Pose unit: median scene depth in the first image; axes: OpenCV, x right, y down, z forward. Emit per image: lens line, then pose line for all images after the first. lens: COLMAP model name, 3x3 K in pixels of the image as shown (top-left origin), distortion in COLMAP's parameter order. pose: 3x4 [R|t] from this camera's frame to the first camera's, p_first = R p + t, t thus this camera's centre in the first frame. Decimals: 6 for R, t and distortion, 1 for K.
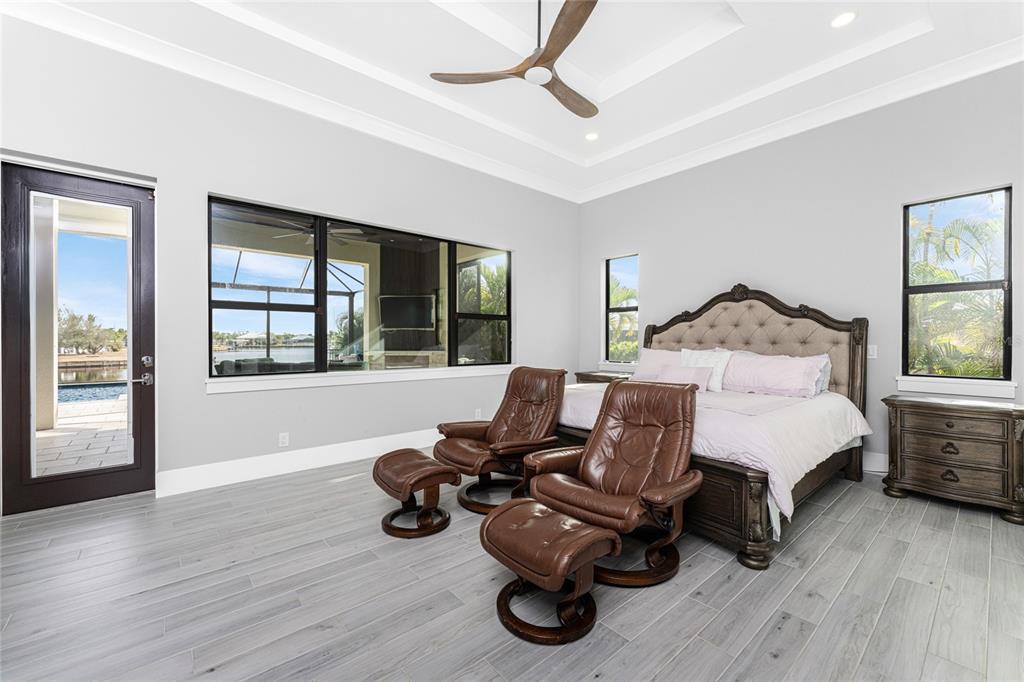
lens RADIAL K [[417.6, 0, 509.3], [0, 417.6, 341.1], [0, 0, 1]] dist [0.003153, 0.000244]
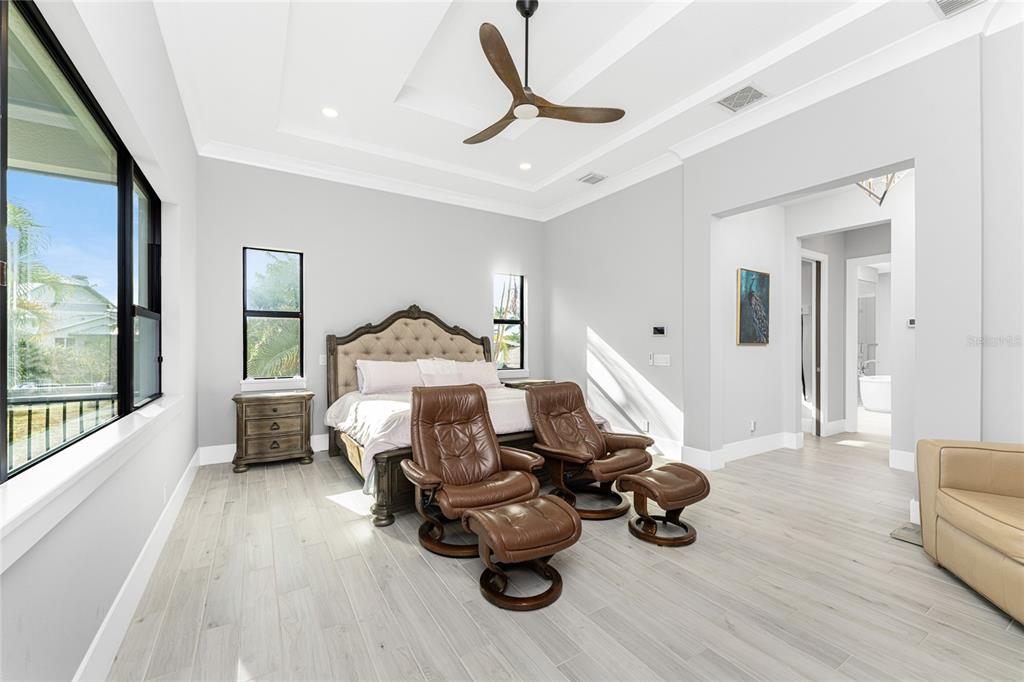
lens RADIAL K [[417.6, 0, 509.3], [0, 417.6, 341.1], [0, 0, 1]] dist [0.003153, 0.000244]
pose [[0.143417, 0.004361, 0.989653, -0.627224], [-0.001834, 0.999990, -0.004141, -0.025541], [-0.989661, -0.001221, 0.143423, 0.547134]]
